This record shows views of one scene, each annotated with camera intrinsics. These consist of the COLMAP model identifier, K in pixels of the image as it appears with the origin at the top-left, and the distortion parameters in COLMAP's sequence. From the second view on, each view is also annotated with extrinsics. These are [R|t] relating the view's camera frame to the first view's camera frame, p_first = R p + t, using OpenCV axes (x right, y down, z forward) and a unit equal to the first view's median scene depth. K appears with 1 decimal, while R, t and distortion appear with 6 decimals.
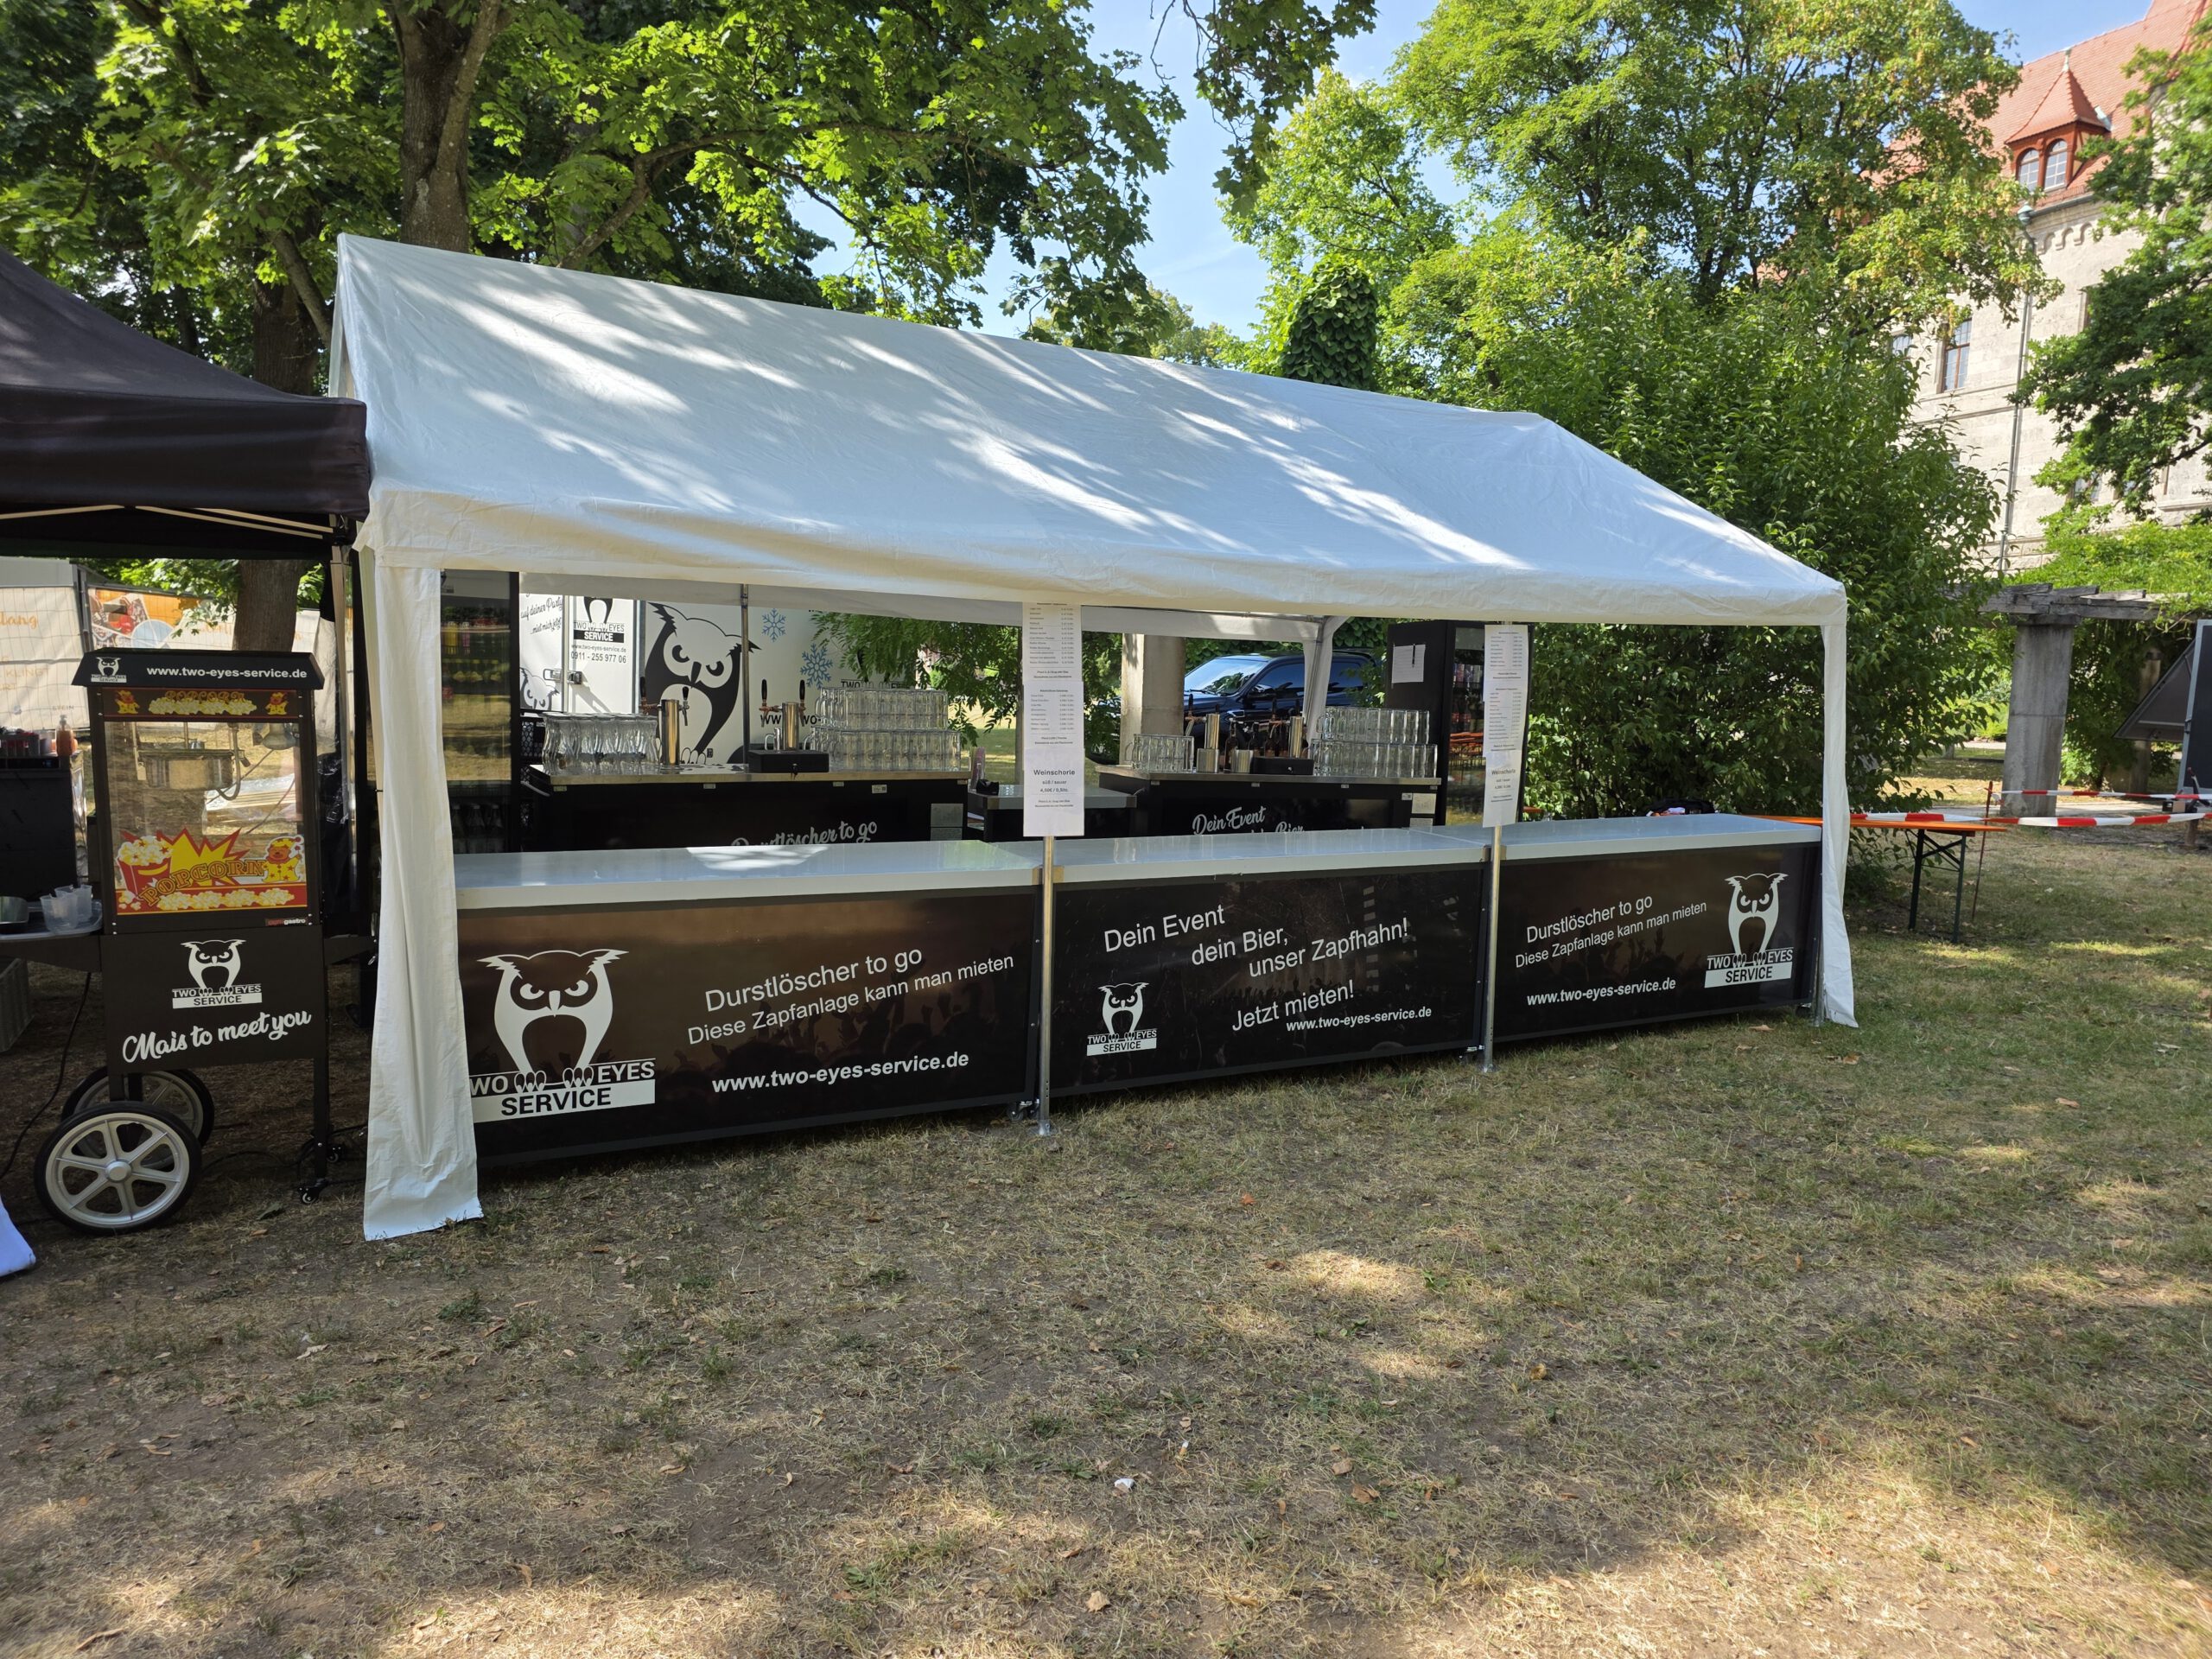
lens RADIAL K [[1475.2, 0, 1139.1], [0, 1475.2, 849.6], [0, 0, 1]] dist [0.037026, -0.032917]
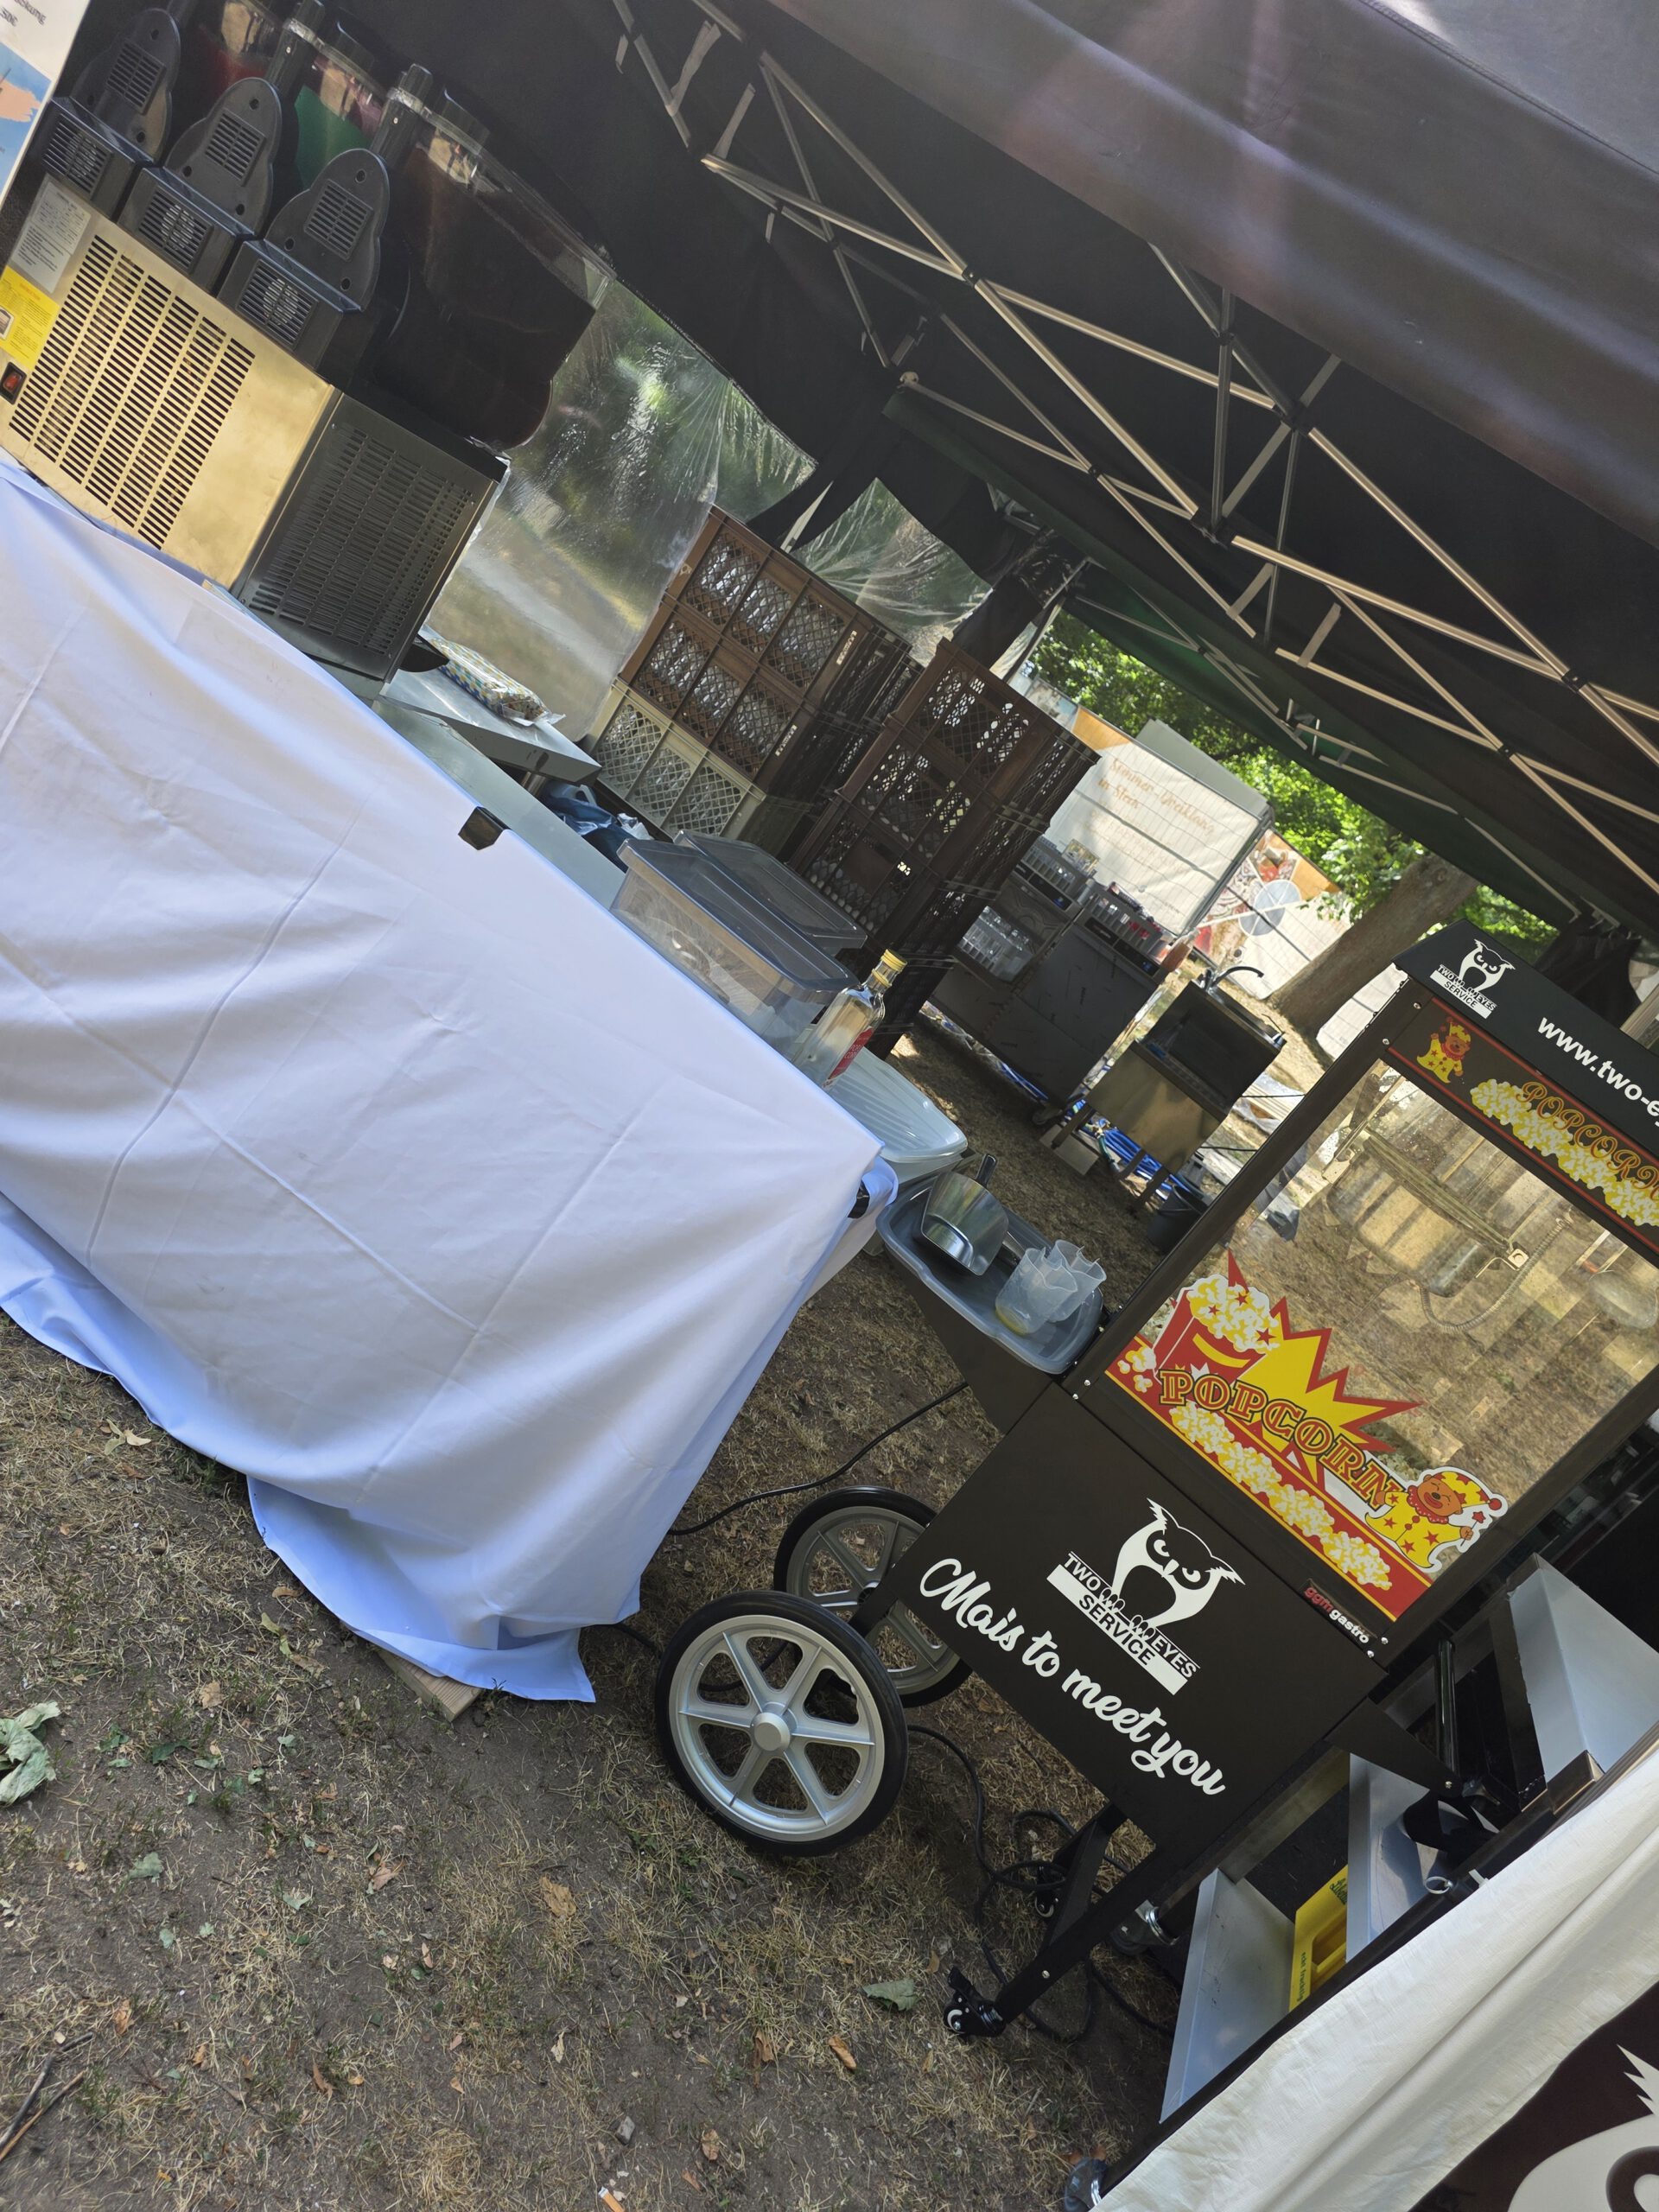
lens RADIAL K [[1475.2, 0, 831.9], [0, 1475.2, 1109.1], [0, 0, 1]] dist [0.037026, -0.032917]
pose [[0.515715, 0.575314, -0.634863, -0.405256], [-0.635843, 0.753656, 0.166453, -0.036481], [0.574231, 0.317831, 0.754481, 0.478617]]
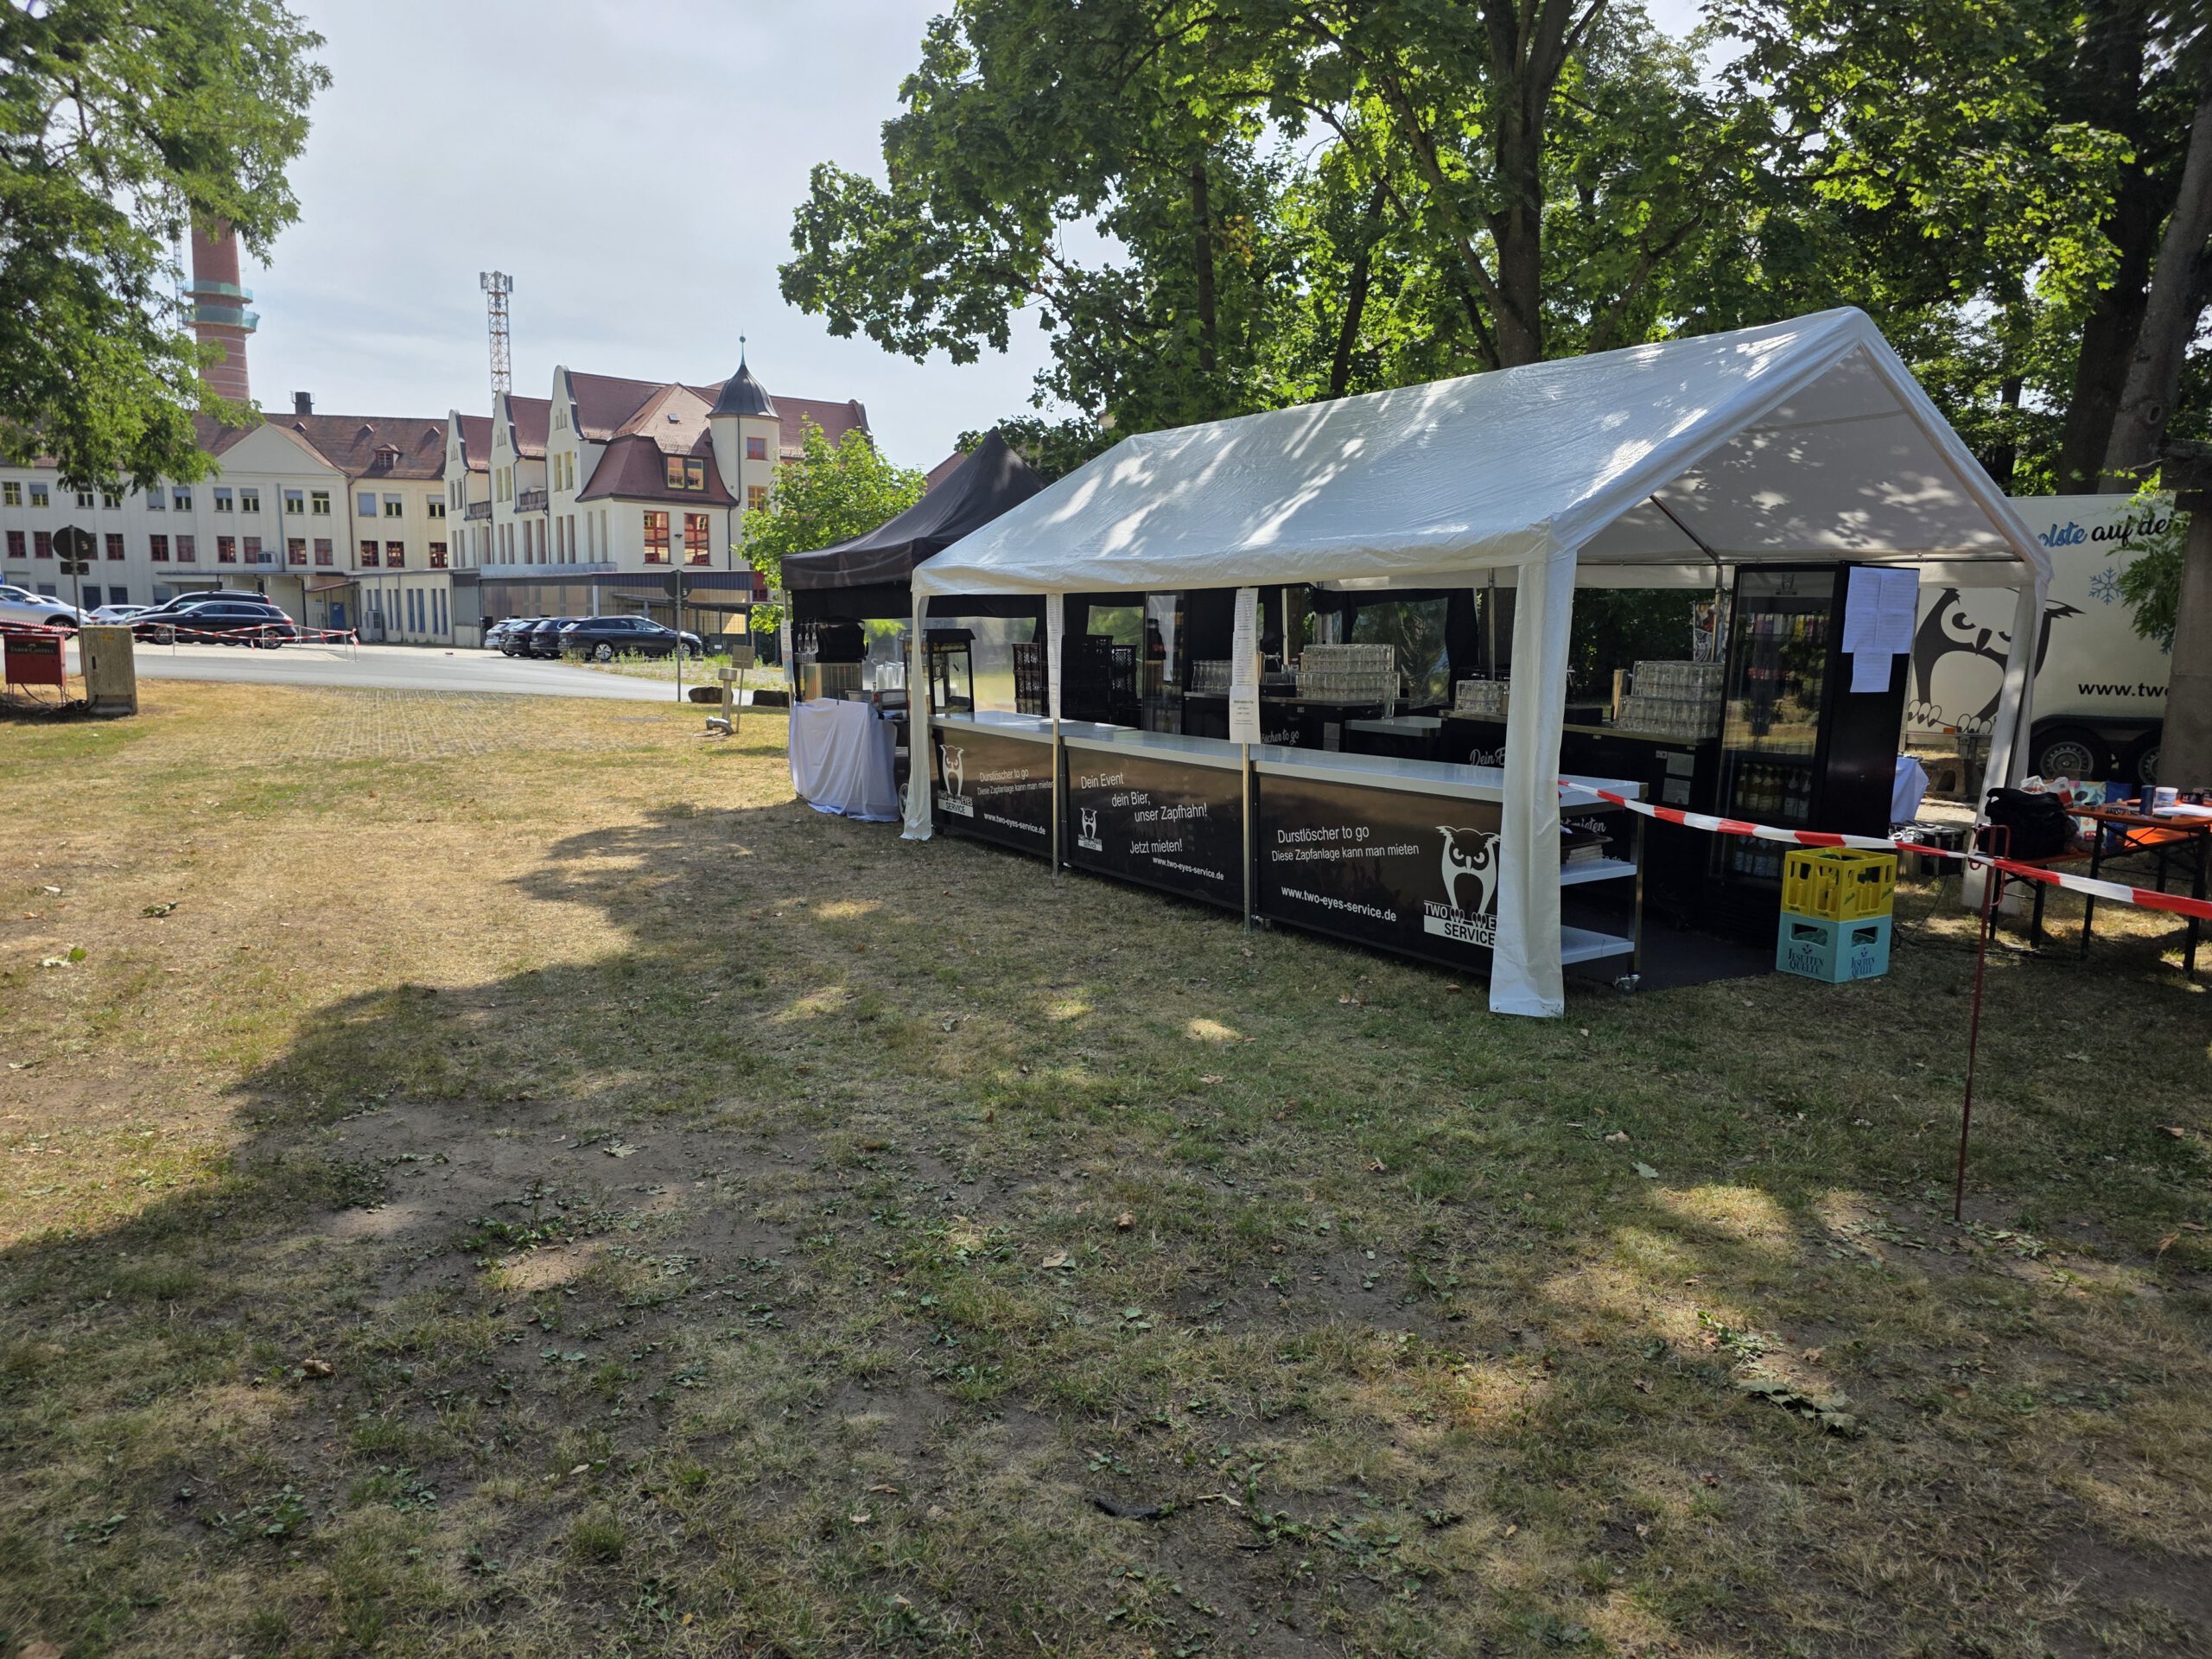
lens RADIAL K [[1475.2, 0, 1089.8], [0, 1475.2, 831.2], [0, 0, 1]] dist [0.037026, -0.032917]
pose [[0.046366, 0.114489, -0.992342, 1.733120], [-0.117544, 0.987134, 0.108396, -0.078823], [0.991985, 0.111618, 0.059227, 0.942240]]
